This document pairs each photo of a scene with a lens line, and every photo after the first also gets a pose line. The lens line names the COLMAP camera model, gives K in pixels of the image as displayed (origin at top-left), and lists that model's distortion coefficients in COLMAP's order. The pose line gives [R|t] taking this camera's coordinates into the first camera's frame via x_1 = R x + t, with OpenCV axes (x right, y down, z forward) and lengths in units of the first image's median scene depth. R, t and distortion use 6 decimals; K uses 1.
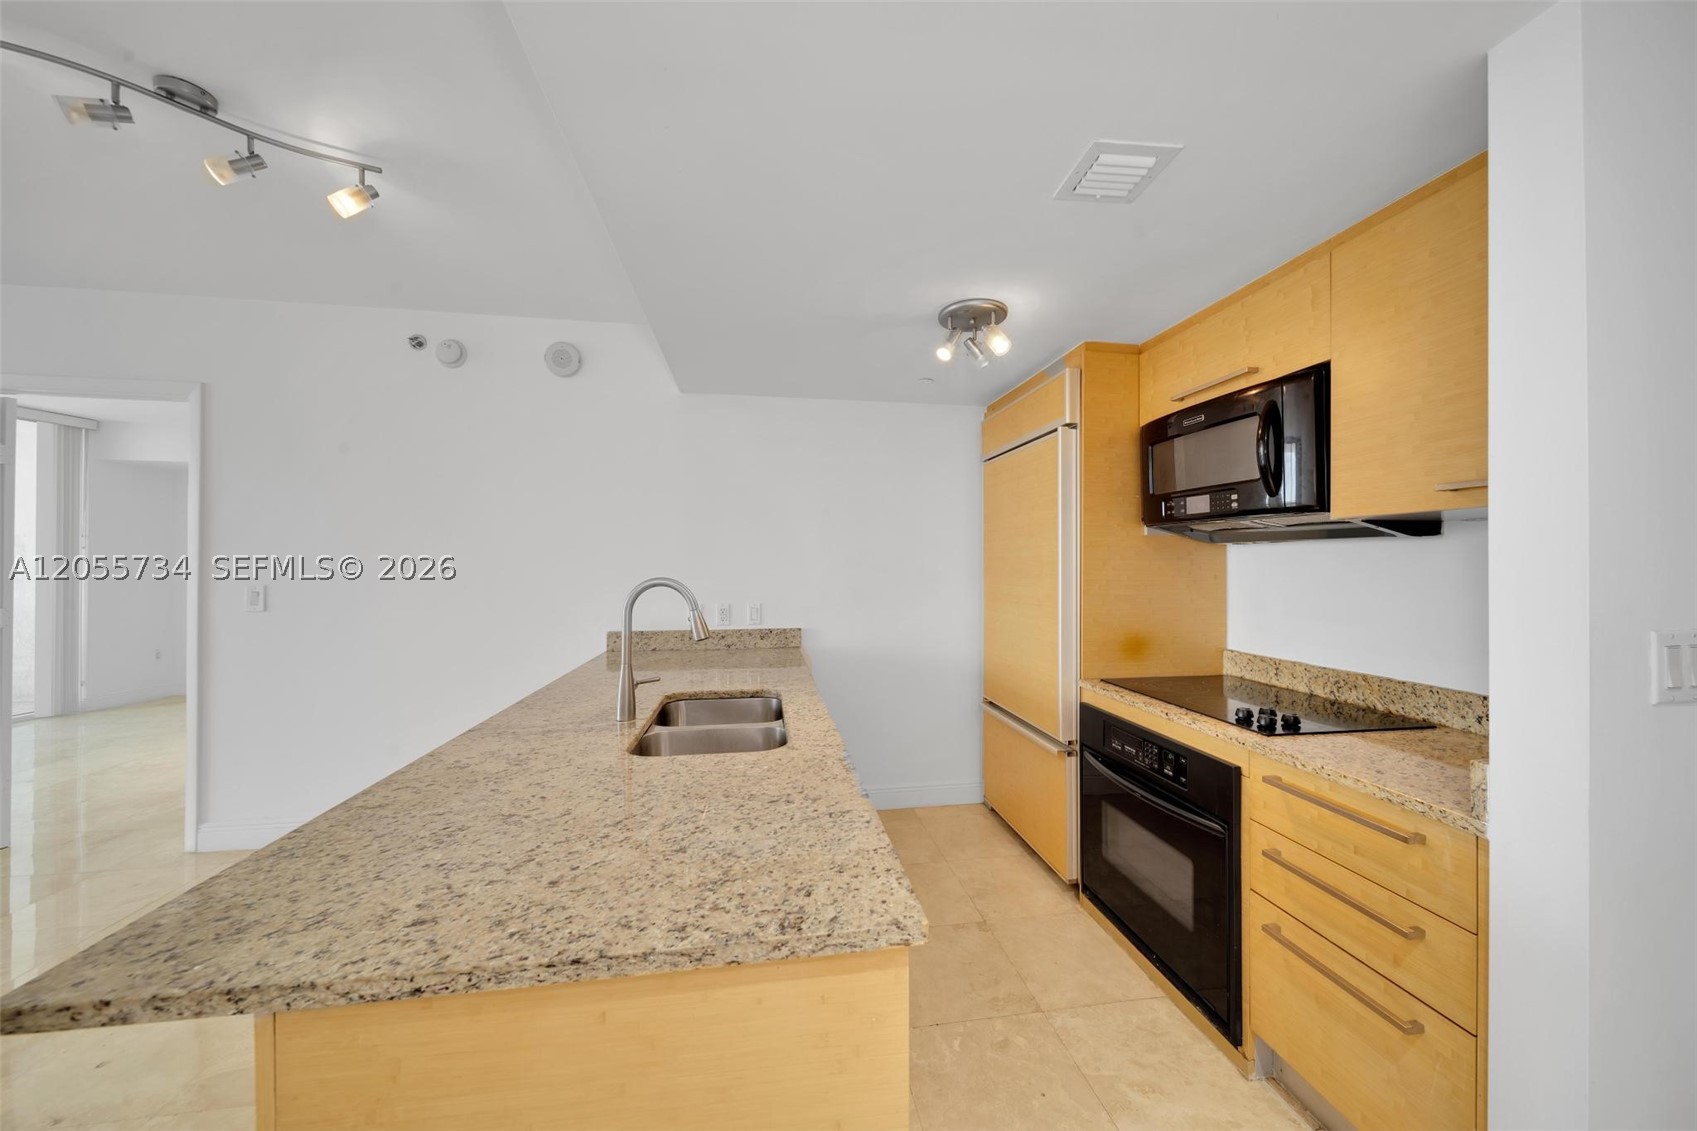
lens RADIAL K [[595.1, 0, 854.1], [0, 595.1, 561.3], [0, 0, 1]] dist [0.001332, -0.001825]
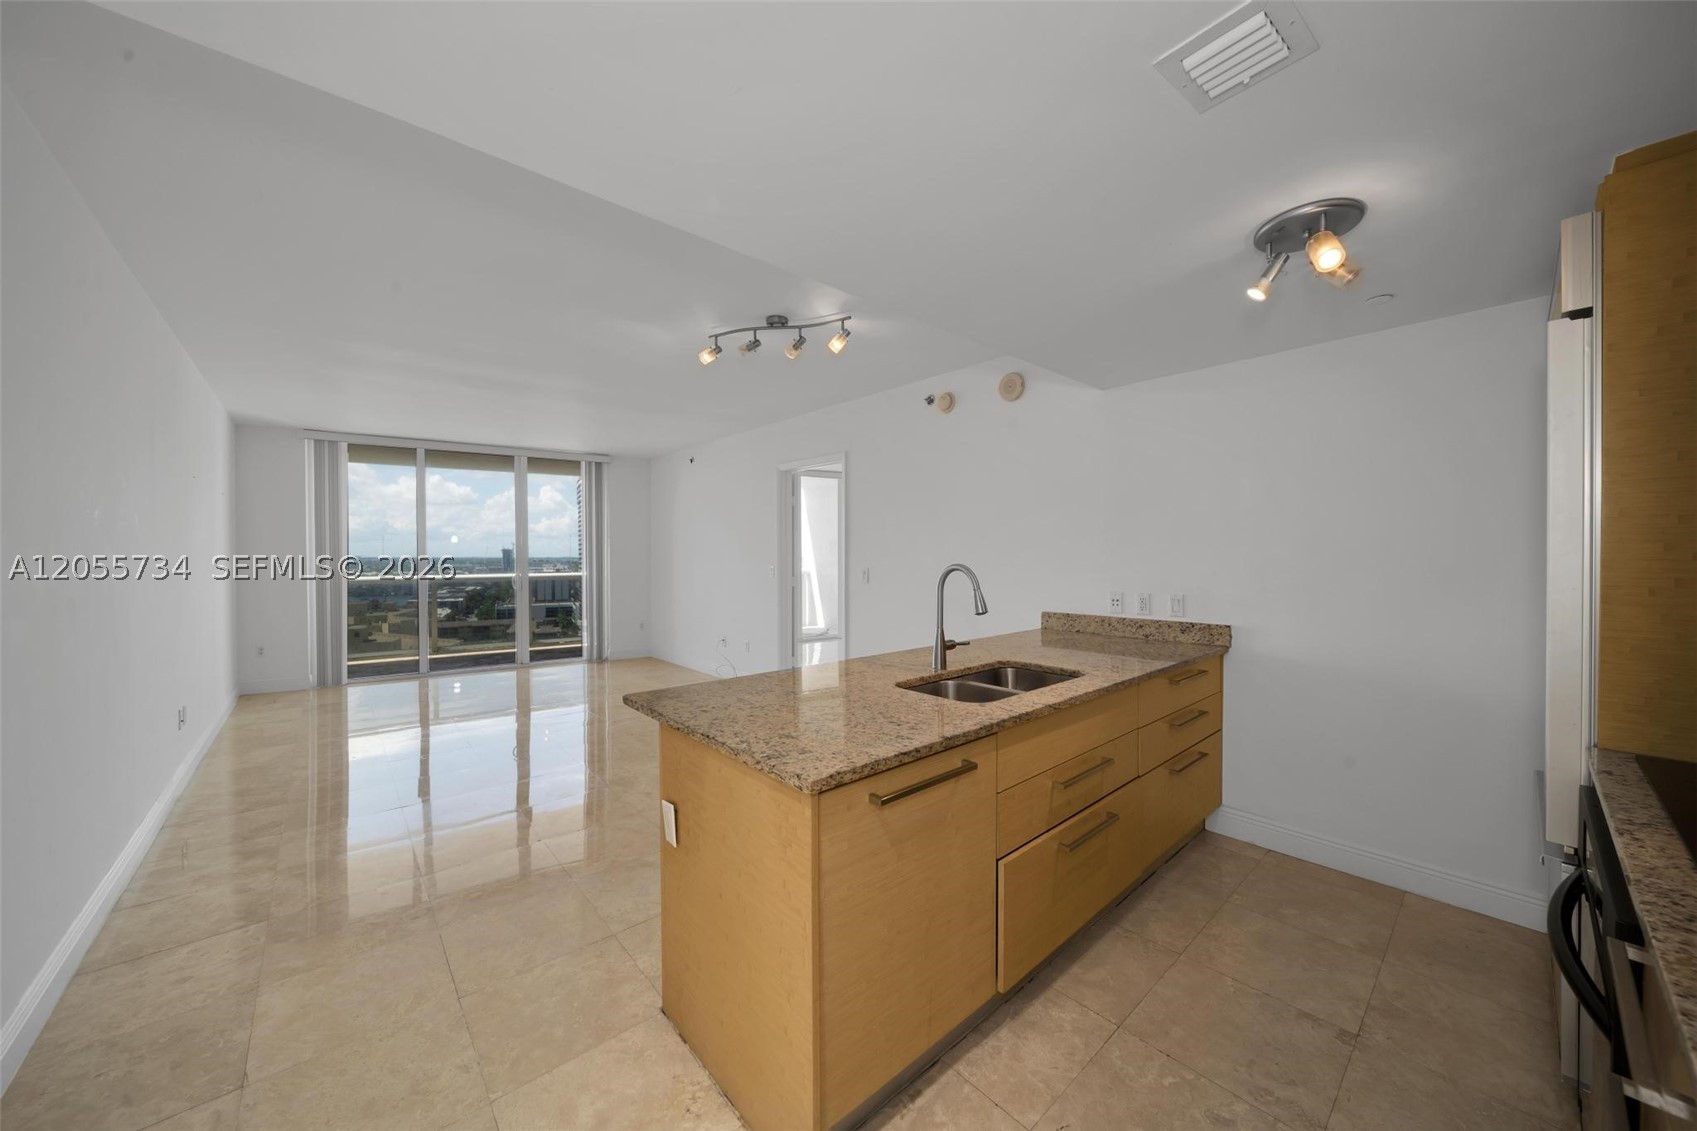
lens RADIAL K [[597.0, 0, 857.6], [0, 597.0, 559.3], [0, 0, 1]] dist [-0.000800, -0.000219]
pose [[0.541027, 0.003293, -0.840999, 0.681597], [0.008295, 0.999923, 0.009252, 0.003651], [0.840964, -0.011981, 0.540958, 0.117945]]
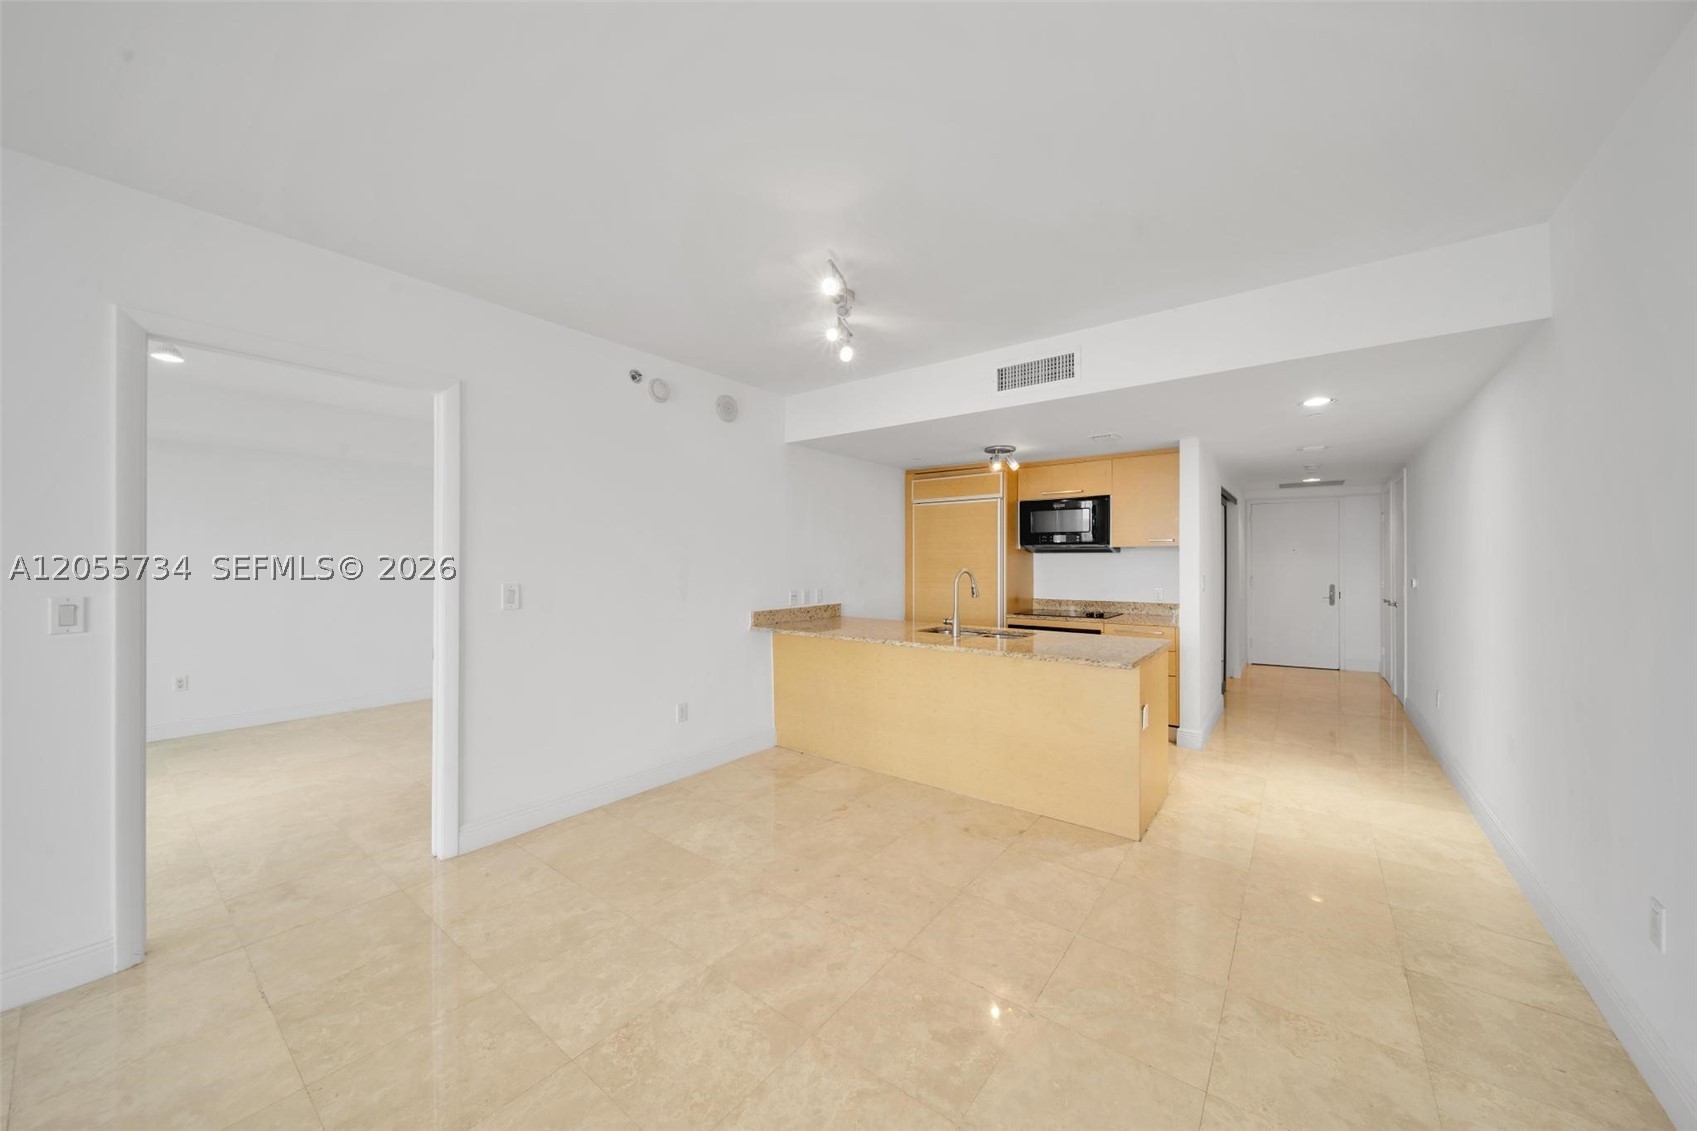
lens RADIAL K [[595.1, 0, 854.1], [0, 595.1, 561.3], [0, 0, 1]] dist [0.001332, -0.001825]
pose [[0.722502, -0.001947, 0.691366, -2.184493], [-0.002951, 0.999978, 0.005899, -0.013181], [-0.691362, -0.006302, 0.722481, -0.279597]]
